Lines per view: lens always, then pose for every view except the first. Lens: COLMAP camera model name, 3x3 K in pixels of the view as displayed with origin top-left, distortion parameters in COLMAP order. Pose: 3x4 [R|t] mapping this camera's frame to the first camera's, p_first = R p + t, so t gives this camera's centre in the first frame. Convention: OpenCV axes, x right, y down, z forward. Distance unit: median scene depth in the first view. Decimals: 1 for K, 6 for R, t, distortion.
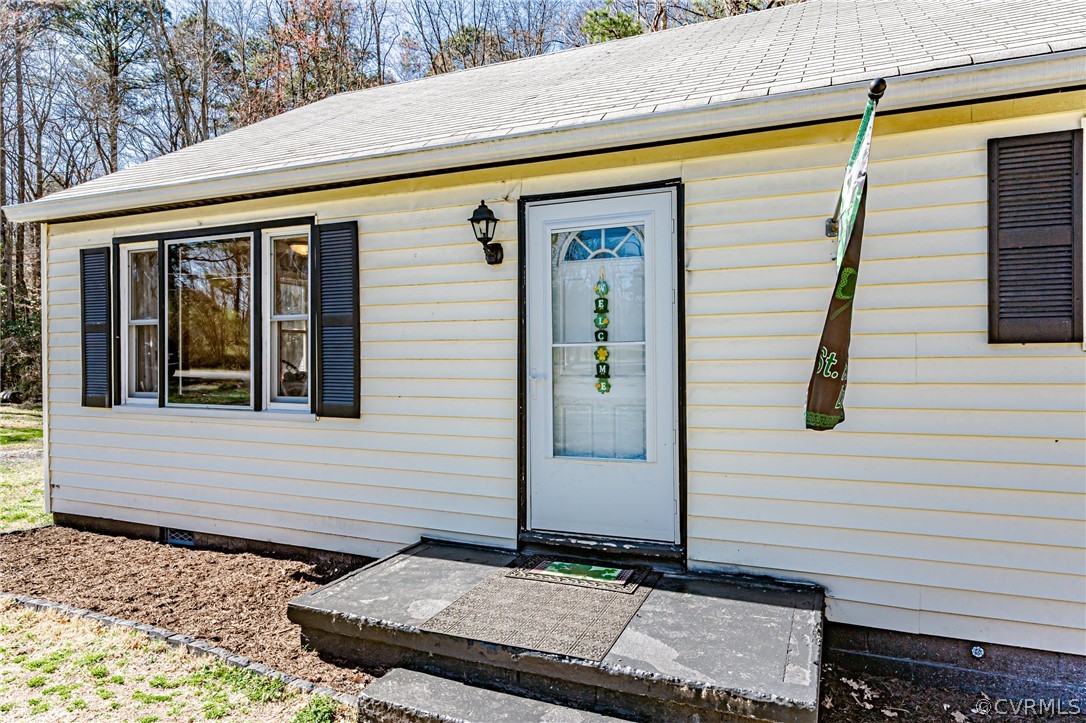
lens RADIAL K [[690.0, 0, 542.3], [0, 690.0, 365.7], [0, 0, 1]] dist [0.001220, -0.001721]
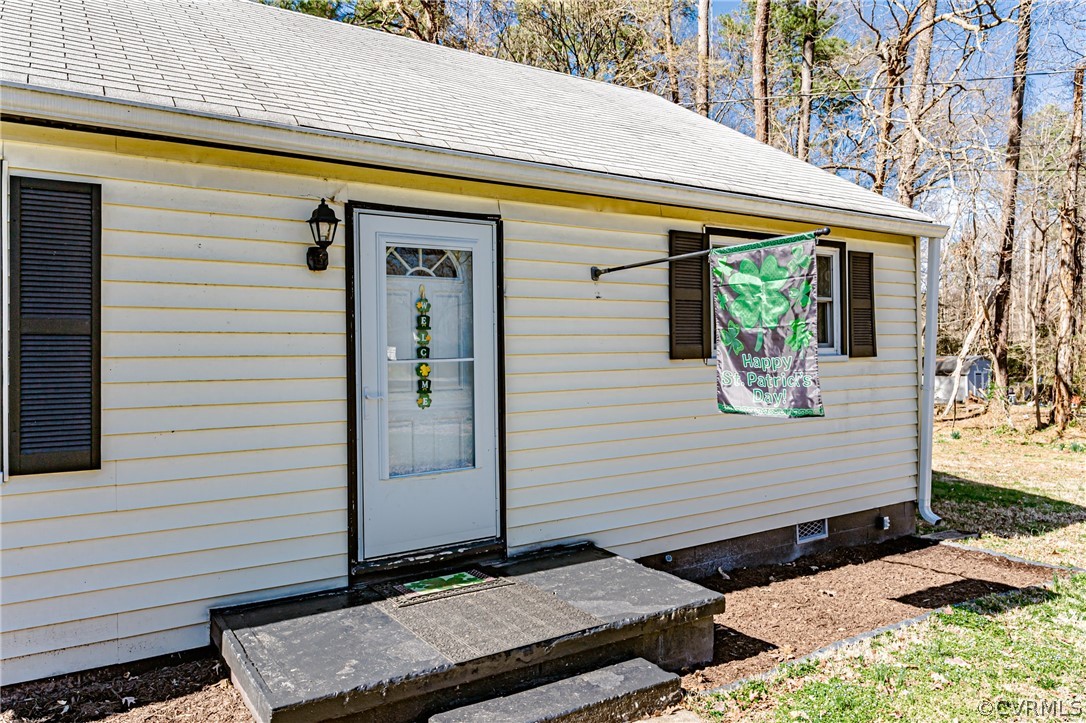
lens RADIAL K [[743.0, 0, 543.0], [0, 743.0, 361.5], [0, 0, 1]] dist [-0.001459, -0.001129]
pose [[0.549224, -0.009160, 0.835625, -0.738644], [0.020123, 0.999795, -0.002267, -0.023664], [-0.835433, 0.018061, 0.549295, 0.250284]]
